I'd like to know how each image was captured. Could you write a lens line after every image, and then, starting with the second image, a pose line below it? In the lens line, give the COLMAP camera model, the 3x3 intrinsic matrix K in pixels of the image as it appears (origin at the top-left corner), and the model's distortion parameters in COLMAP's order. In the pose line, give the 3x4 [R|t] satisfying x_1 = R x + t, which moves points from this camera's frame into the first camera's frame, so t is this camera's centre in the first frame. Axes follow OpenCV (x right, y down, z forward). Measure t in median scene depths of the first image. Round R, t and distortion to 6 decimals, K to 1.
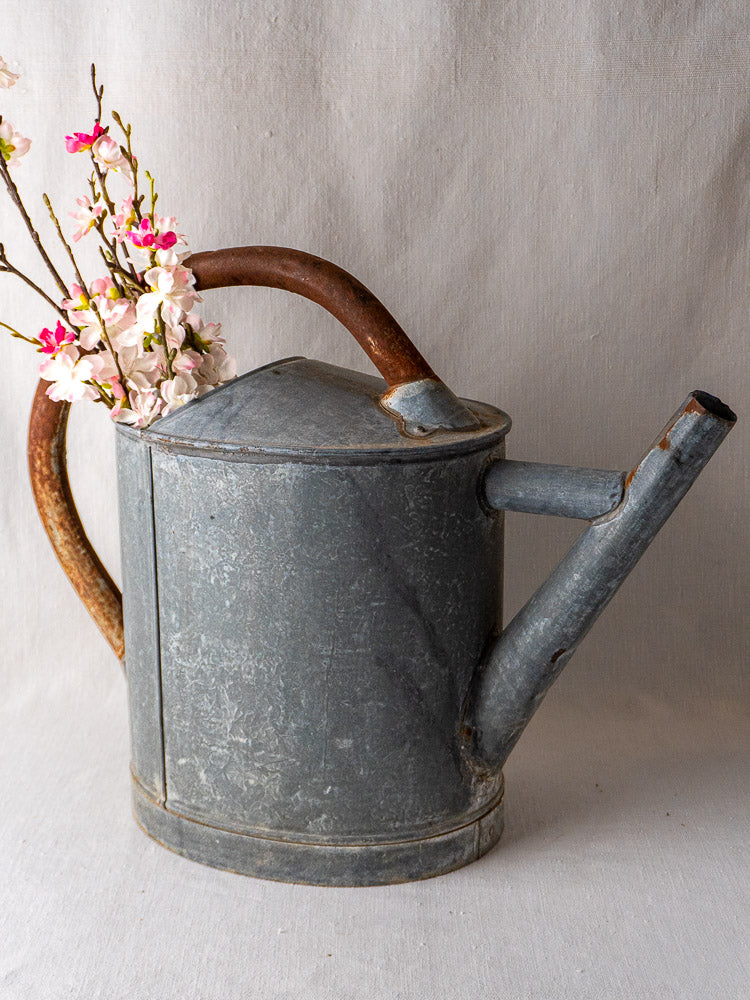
lens RADIAL K [[1626.6, 0, 368.5], [0, 1626.6, 536.0], [0, 0, 1]] dist [0.066613, 0.000000]
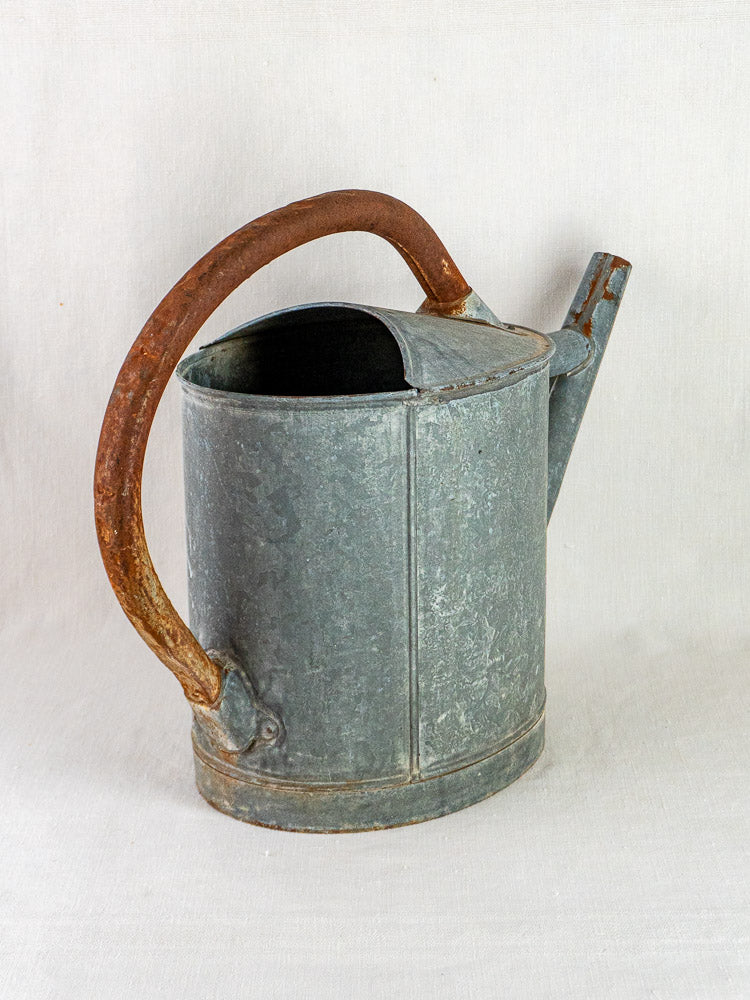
lens RADIAL K [[1761.7, 0, 401.9], [0, 1761.7, 476.9], [0, 0, 1]] dist [0.091895, 0.000000]
pose [[0.252843, -0.260179, 0.931868, -1.107807], [0.262330, 0.945519, 0.192812, -0.215594], [-0.931264, 0.195706, 0.307321, 0.696417]]
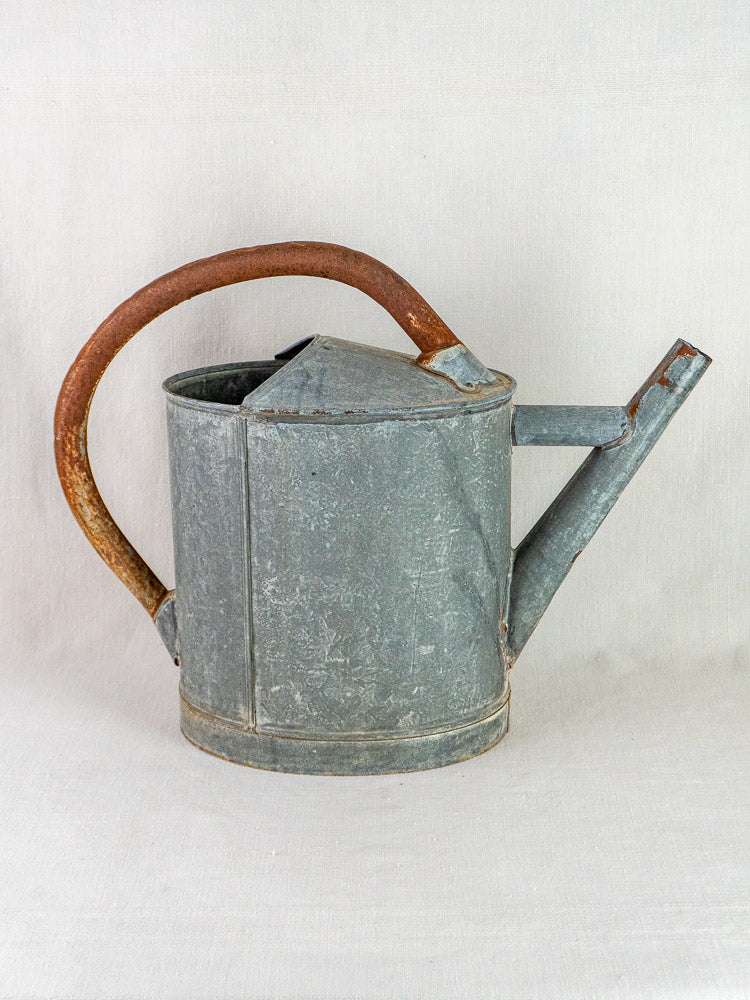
lens RADIAL K [[1626.6, 0, 383.3], [0, 1626.6, 513.6], [0, 0, 1]] dist [0.066613, 0.000000]
pose [[0.918274, -0.106215, 0.381434, -0.491069], [0.103874, 0.994230, 0.026787, -0.008778], [-0.382078, 0.015023, 0.924008, -0.104962]]
